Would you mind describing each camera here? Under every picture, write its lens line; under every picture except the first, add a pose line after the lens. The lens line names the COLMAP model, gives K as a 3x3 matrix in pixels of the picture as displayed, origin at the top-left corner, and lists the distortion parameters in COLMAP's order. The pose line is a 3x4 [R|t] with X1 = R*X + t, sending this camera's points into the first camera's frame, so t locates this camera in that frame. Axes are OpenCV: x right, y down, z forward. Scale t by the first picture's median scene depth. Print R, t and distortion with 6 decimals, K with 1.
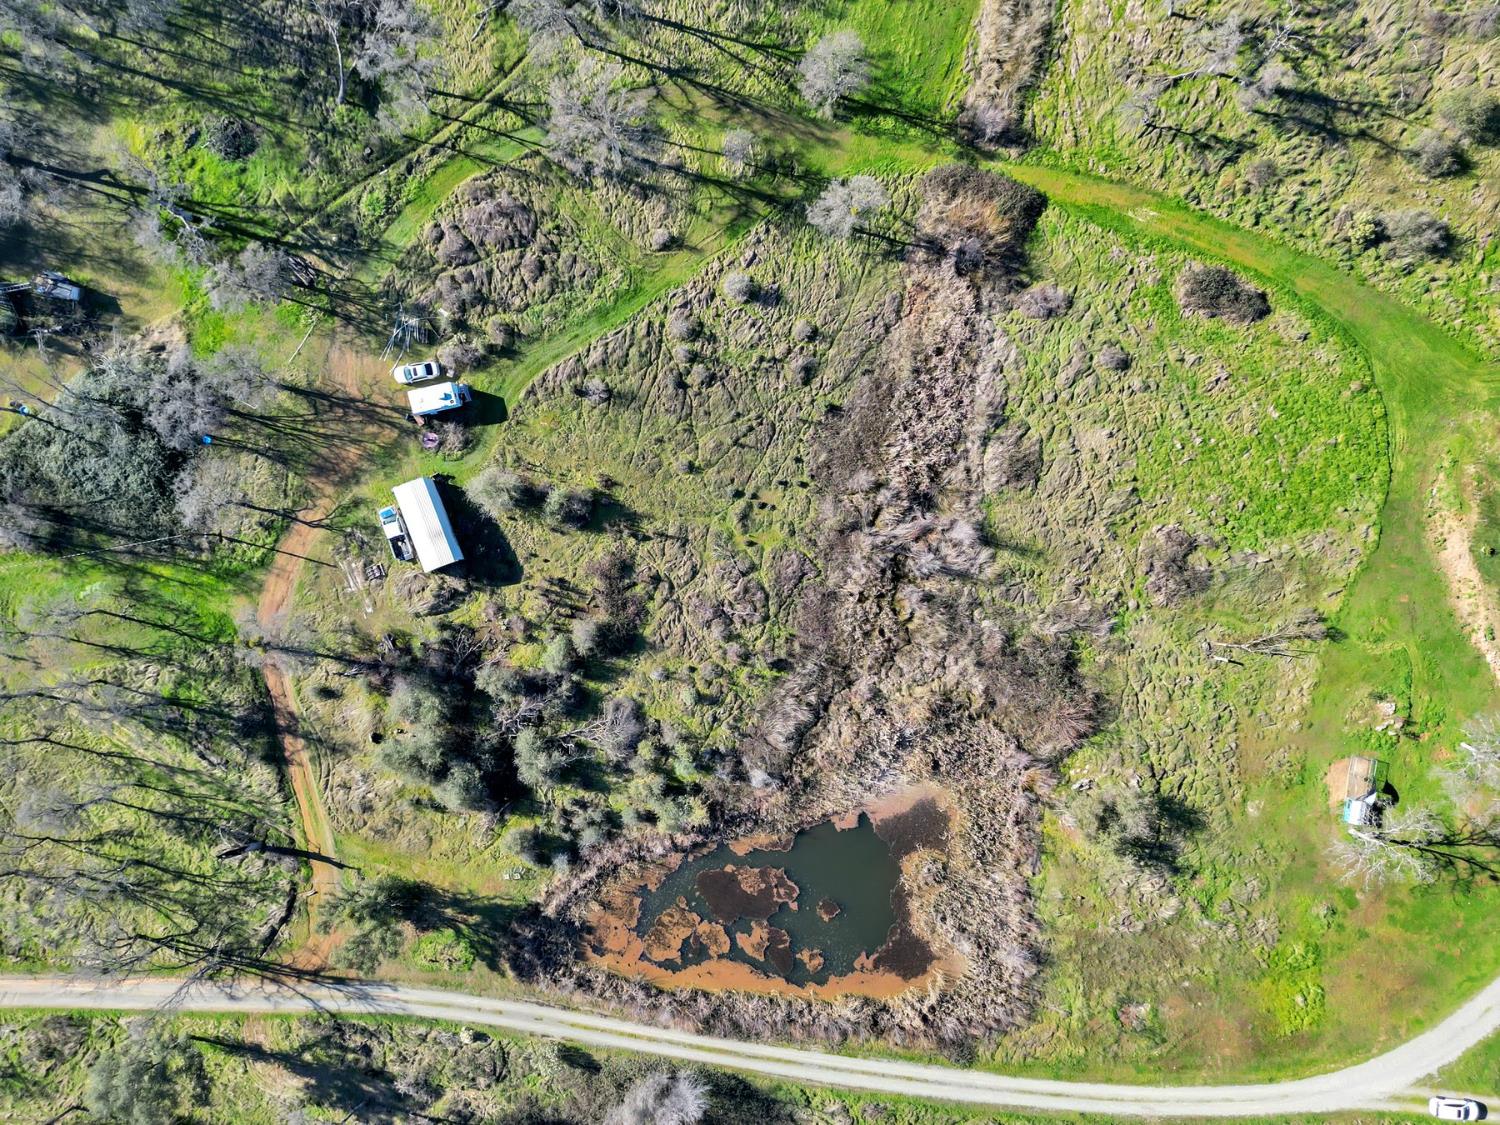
lens RADIAL K [[1090.6, 0, 741.8], [0, 1090.6, 564.0], [0, 0, 1]] dist [0.091999, -0.078607]
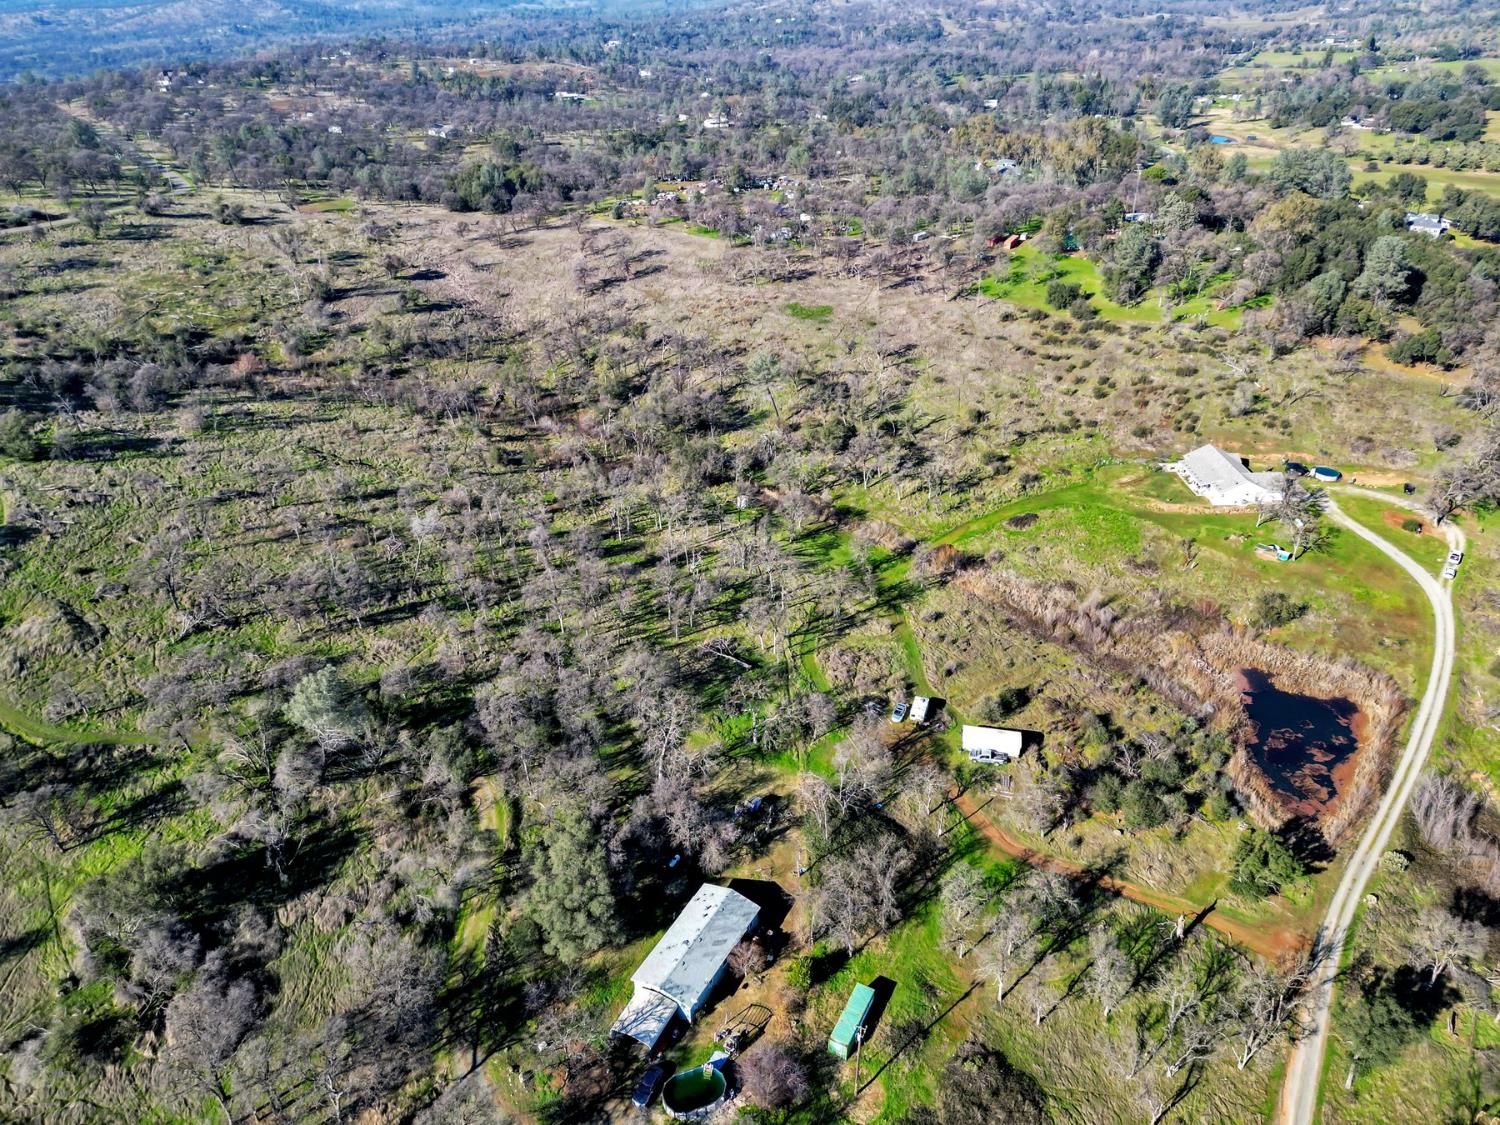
lens RADIAL K [[1090.6, 0, 741.8], [0, 1090.6, 564.0], [0, 0, 1]] dist [0.091999, -0.078607]
pose [[0.529484, -0.385804, 0.755515, -1.504506], [0.848297, 0.247294, -0.468228, 0.321050], [-0.006190, 0.888820, 0.458214, 0.056399]]
